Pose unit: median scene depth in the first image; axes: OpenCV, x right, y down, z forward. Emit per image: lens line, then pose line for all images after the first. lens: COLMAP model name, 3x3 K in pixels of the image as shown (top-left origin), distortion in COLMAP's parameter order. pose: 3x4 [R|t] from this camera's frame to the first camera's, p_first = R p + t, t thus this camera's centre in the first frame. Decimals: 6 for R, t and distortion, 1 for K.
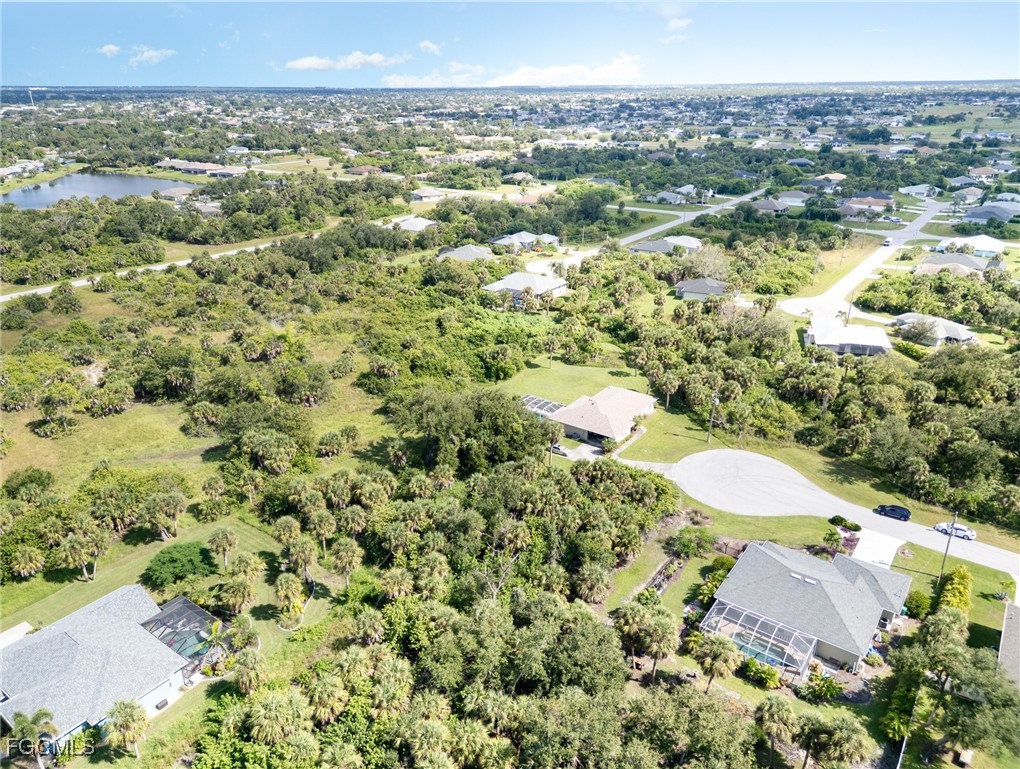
lens RADIAL K [[713.6, 0, 510.0], [0, 713.6, 384.5], [0, 0, 1]] dist [0.088057, -0.087172]
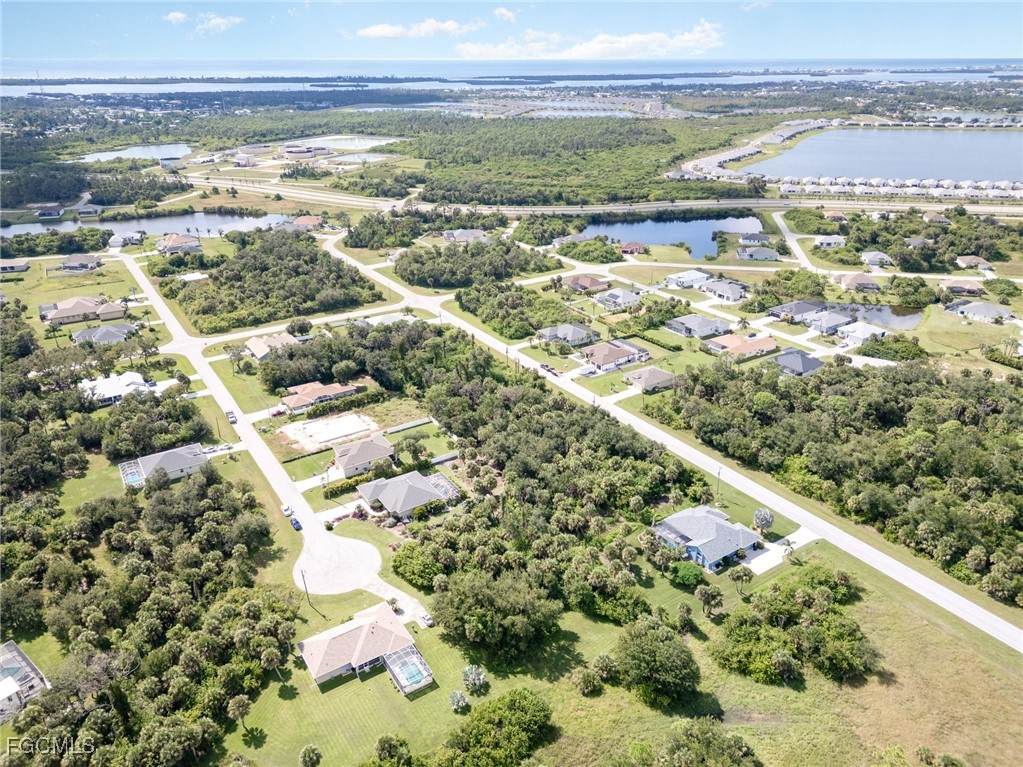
lens RADIAL K [[715.7, 0, 511.5], [0, 715.7, 383.5], [0, 0, 1]] dist [0.088057, -0.087172]
pose [[-0.934809, -0.131609, 0.329865, -0.467911], [0.151449, 0.692395, 0.705445, -1.152527], [-0.321240, 0.709414, -0.627325, 1.602221]]
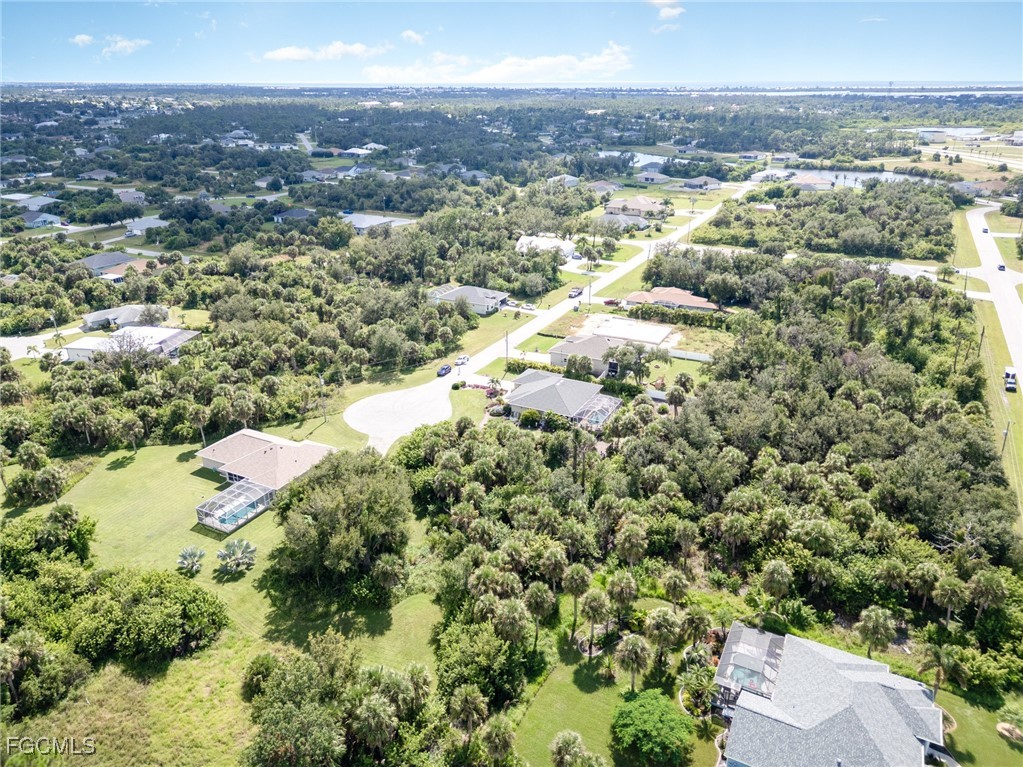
lens RADIAL K [[715.7, 0, 511.5], [0, 715.7, 383.5], [0, 0, 1]] dist [0.088057, -0.087172]
pose [[-0.152510, -0.374953, 0.914413, -0.815823], [0.387369, 0.828525, 0.404342, -0.330246], [-0.909223, 0.415881, 0.018887, 0.812409]]
